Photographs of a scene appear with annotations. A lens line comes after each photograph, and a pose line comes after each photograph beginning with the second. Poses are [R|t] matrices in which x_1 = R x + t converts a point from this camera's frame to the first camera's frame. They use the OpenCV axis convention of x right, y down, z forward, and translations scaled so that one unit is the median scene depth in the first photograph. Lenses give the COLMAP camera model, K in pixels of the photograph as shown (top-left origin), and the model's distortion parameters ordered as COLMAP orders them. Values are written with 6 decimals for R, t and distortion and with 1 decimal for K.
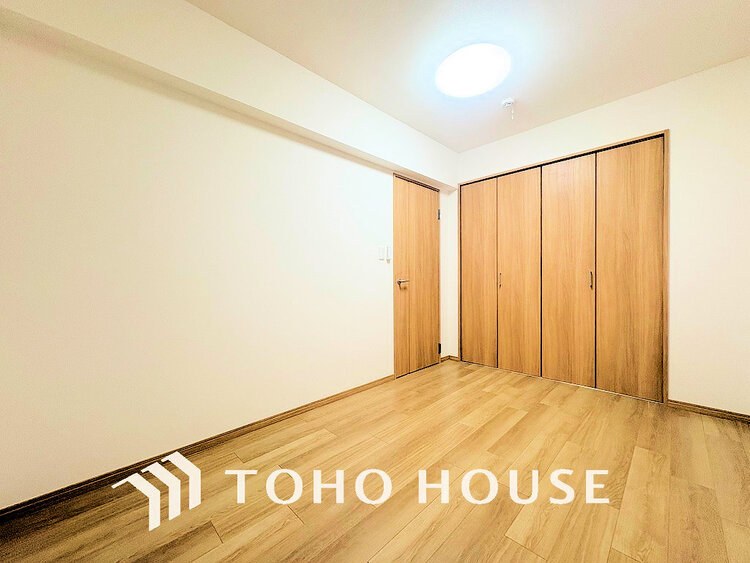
lens RADIAL K [[298.2, 0, 375.0], [0, 298.2, 281.5], [0, 0, 1]] dist [0.002037, -0.000025]
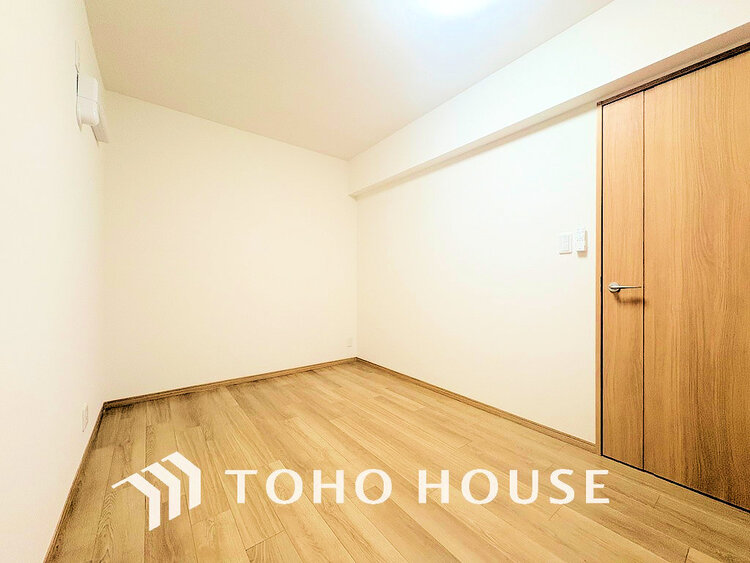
lens RADIAL K [[298.2, 0, 375.0], [0, 298.2, 281.5], [0, 0, 1]] dist [0.002037, -0.000025]
pose [[-0.127782, 0.013407, -0.991712, 0.715390], [-0.005605, 0.999883, 0.014240, -0.018637], [0.991786, 0.007378, -0.127692, 0.650352]]
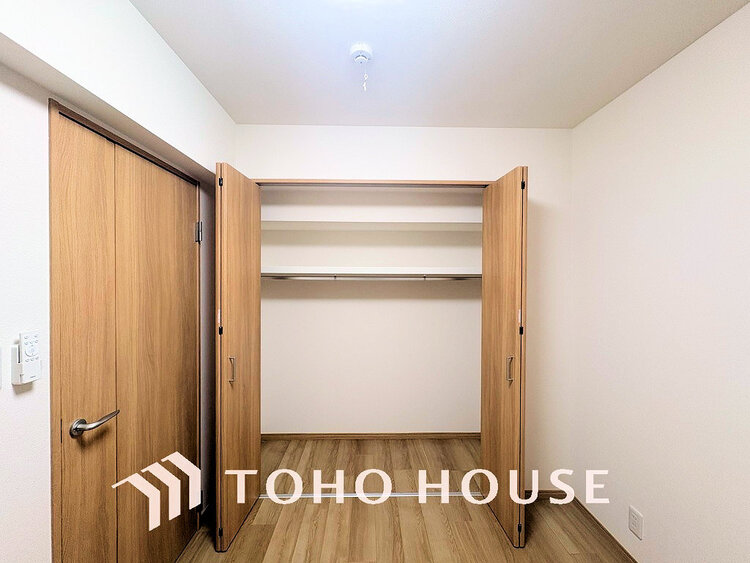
lens RADIAL K [[298.2, 0, 375.0], [0, 298.2, 281.5], [0, 0, 1]] dist [0.002037, -0.000025]
pose [[0.684081, -0.001234, 0.729405, 0.066979], [-0.006709, 0.999946, 0.007984, -0.179468], [-0.729375, -0.010355, 0.684035, 0.539927]]
